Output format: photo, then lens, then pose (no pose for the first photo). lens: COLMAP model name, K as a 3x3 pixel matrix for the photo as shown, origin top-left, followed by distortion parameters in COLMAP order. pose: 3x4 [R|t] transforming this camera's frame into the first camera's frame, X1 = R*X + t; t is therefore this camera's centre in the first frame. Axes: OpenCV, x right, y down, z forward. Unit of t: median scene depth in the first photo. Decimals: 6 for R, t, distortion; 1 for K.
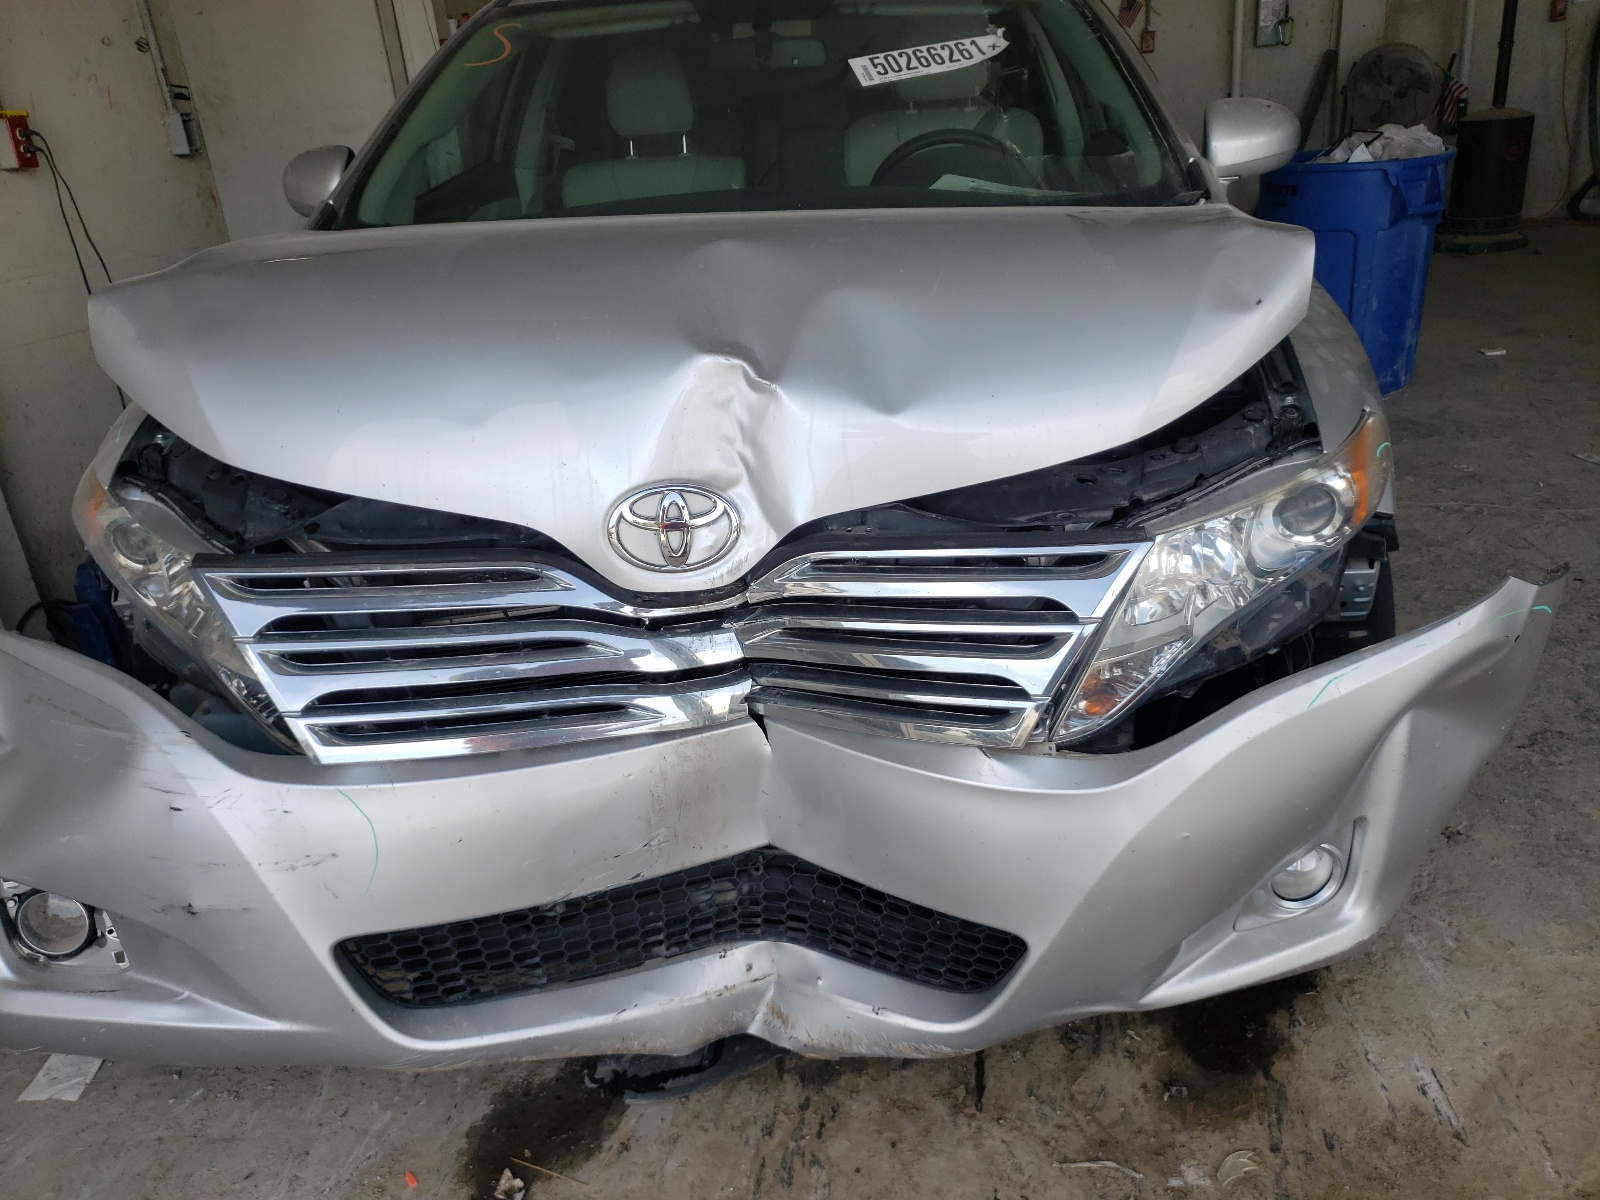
lens RADIAL K [[1276.1, 0, 787.8], [0, 1276.1, 599.0], [0, 0, 1]] dist [0.006411, 0.009418]
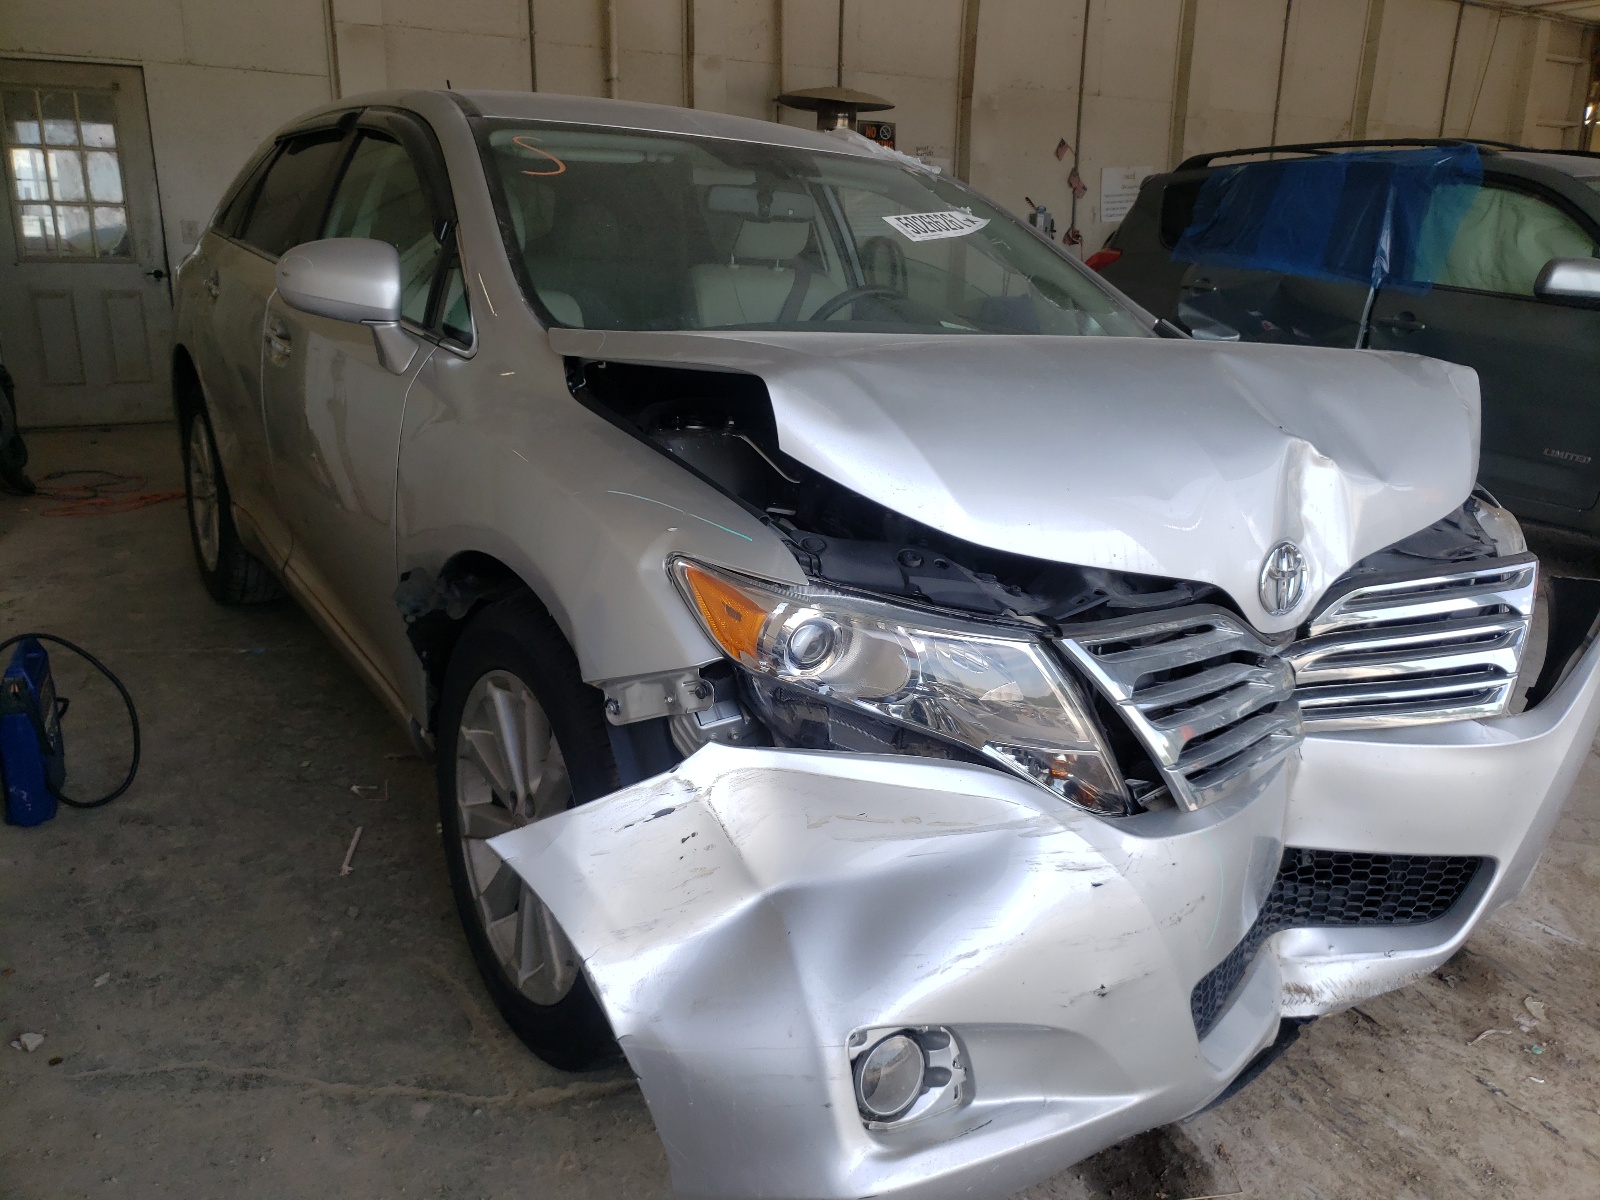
lens RADIAL K [[1276.1, 0, 787.8], [0, 1276.1, 599.0], [0, 0, 1]] dist [0.006411, 0.009418]
pose [[0.784698, -0.060963, 0.616873, -1.083908], [0.142573, 0.986222, -0.083896, -0.000494], [-0.603260, 0.153782, 0.782578, 0.301104]]
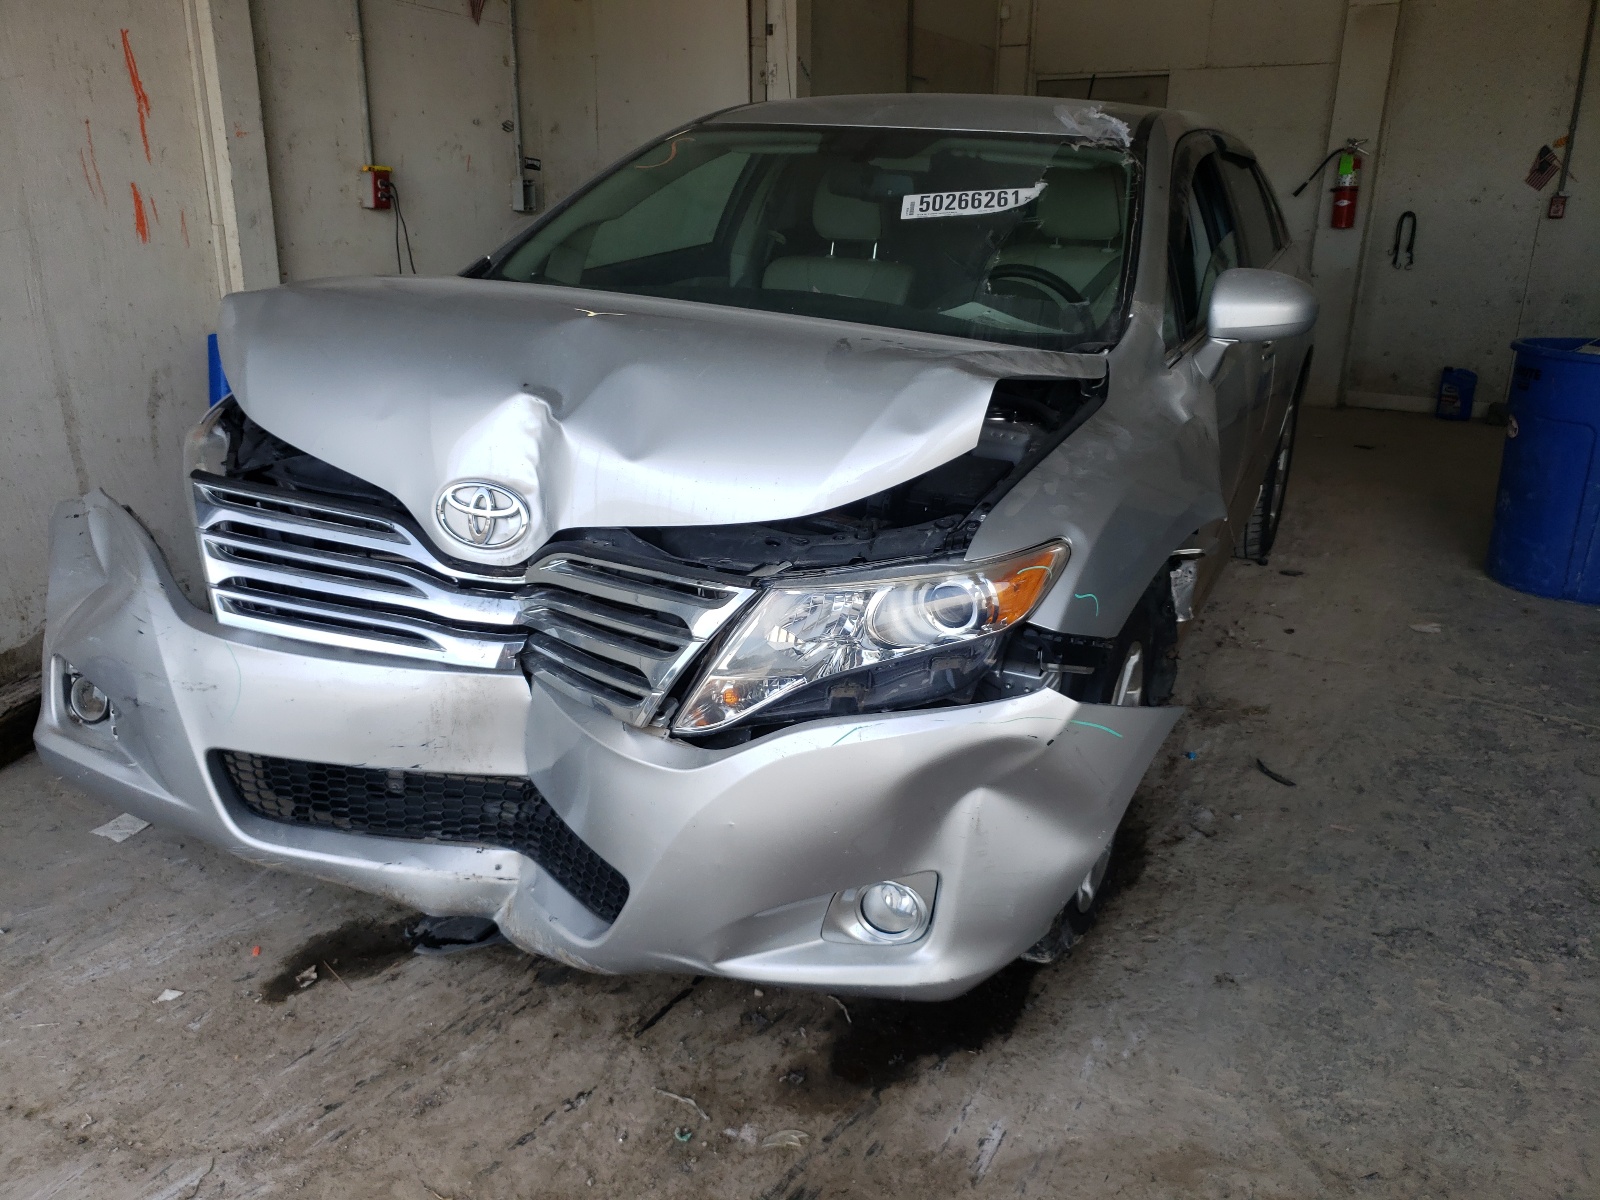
lens RADIAL K [[1279.5, 0, 797.6], [0, 1279.5, 592.5], [0, 0, 1]] dist [0.006390, -0.000279]
pose [[0.920697, 0.208714, -0.329781, 0.613228], [-0.231839, 0.972229, -0.031948, -0.009091], [0.313955, 0.105870, 0.943517, -0.151435]]
